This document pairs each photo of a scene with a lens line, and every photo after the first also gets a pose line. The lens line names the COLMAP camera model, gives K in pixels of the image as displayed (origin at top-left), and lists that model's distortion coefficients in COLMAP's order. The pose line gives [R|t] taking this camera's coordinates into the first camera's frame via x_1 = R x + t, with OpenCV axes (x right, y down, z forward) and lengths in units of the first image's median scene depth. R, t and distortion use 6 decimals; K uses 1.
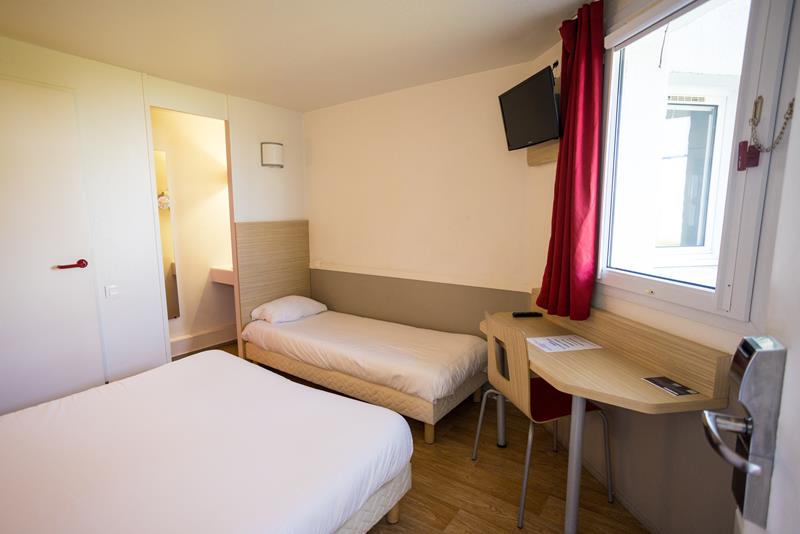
lens RADIAL K [[385.8, 0, 400.0], [0, 385.8, 267.0], [0, 0, 1]] dist [-0.001628, -0.000284]
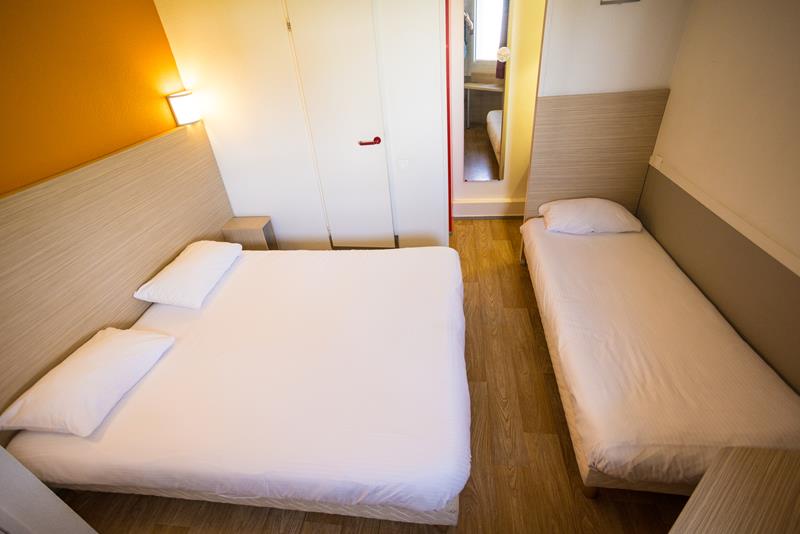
lens RADIAL K [[385.8, 0, 400.0], [0, 385.8, 267.0], [0, 0, 1]] dist [-0.001628, -0.000284]
pose [[0.476464, 0.459261, -0.749708, 0.168797], [-0.061038, 0.867943, 0.492899, -0.161651], [0.877073, -0.189088, 0.441576, 0.291927]]
